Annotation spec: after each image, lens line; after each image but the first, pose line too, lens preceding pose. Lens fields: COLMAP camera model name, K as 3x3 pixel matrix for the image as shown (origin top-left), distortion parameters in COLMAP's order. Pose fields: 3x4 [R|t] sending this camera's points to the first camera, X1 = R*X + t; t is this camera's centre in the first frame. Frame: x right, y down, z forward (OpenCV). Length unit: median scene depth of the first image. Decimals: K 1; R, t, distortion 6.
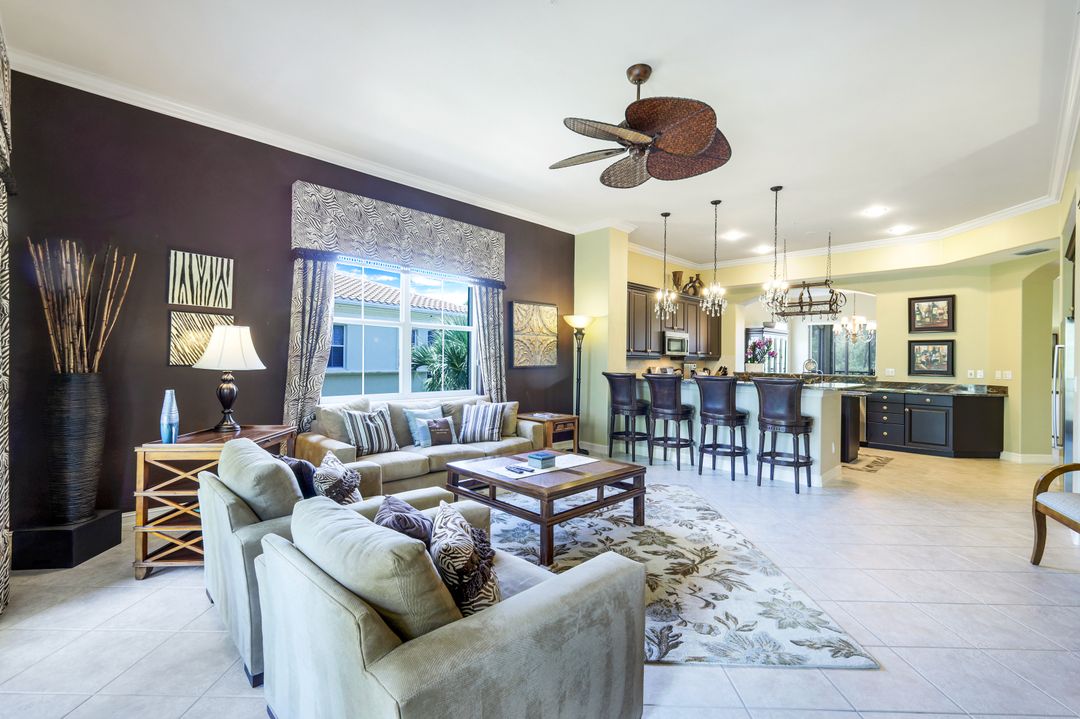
lens RADIAL K [[470.2, 0, 540.8], [0, 470.2, 354.4], [0, 0, 1]] dist [-0.001619, -0.000029]
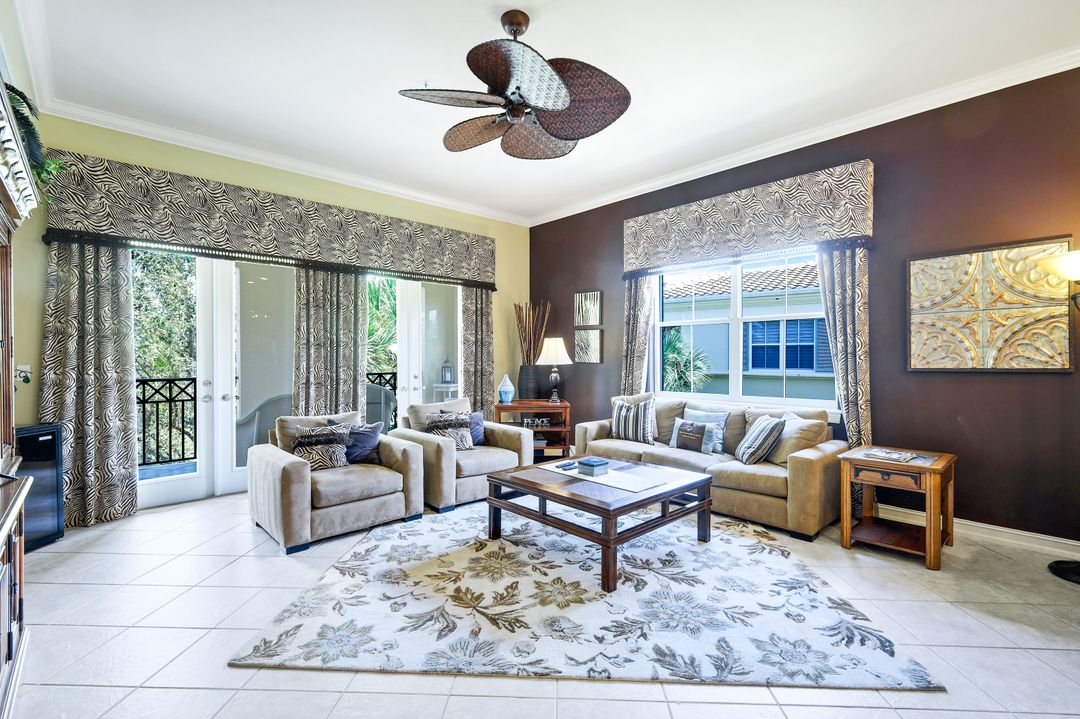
lens RADIAL K [[491.7, 0, 545.4], [0, 491.7, 358.1], [0, 0, 1]] dist [0.001200, 0.000794]
pose [[-0.027488, -0.011739, -0.999553, 0.494949], [0.008004, 0.999896, -0.011963, 0.013450], [0.999590, -0.008329, -0.027391, 0.484517]]
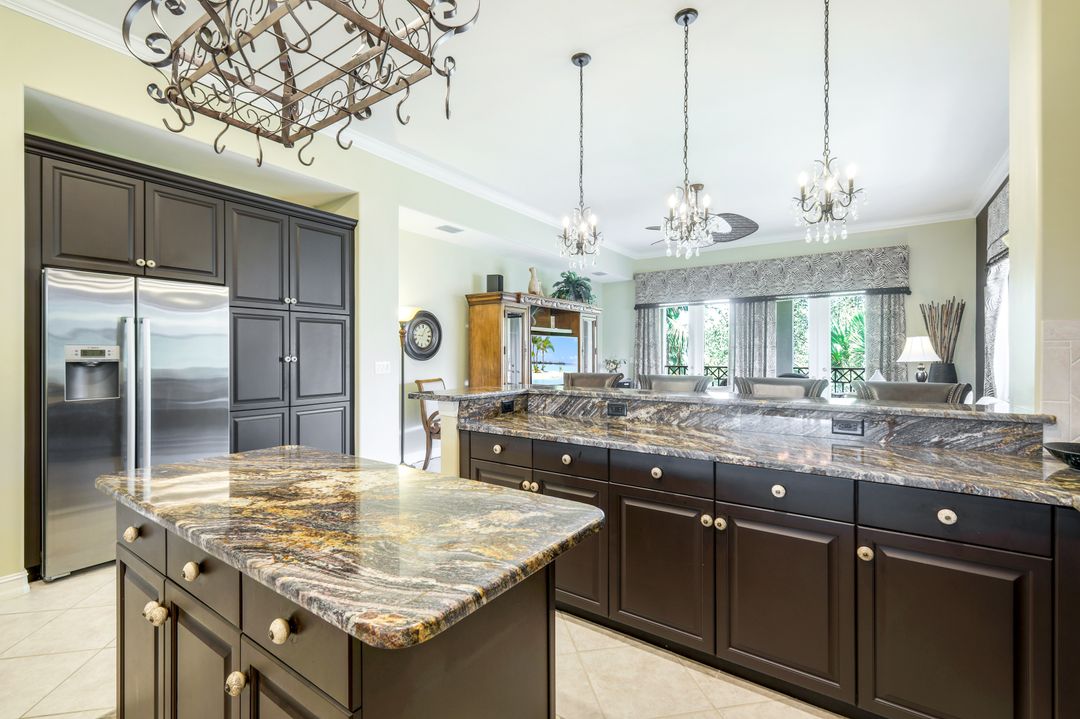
lens RADIAL K [[491.7, 0, 545.4], [0, 491.7, 358.1], [0, 0, 1]] dist [0.001200, 0.000794]
pose [[-0.978804, -0.014097, -0.204314, 0.497783], [-0.013687, 0.999900, -0.003421, 0.019318], [0.204341, -0.000552, -0.978900, 1.189029]]
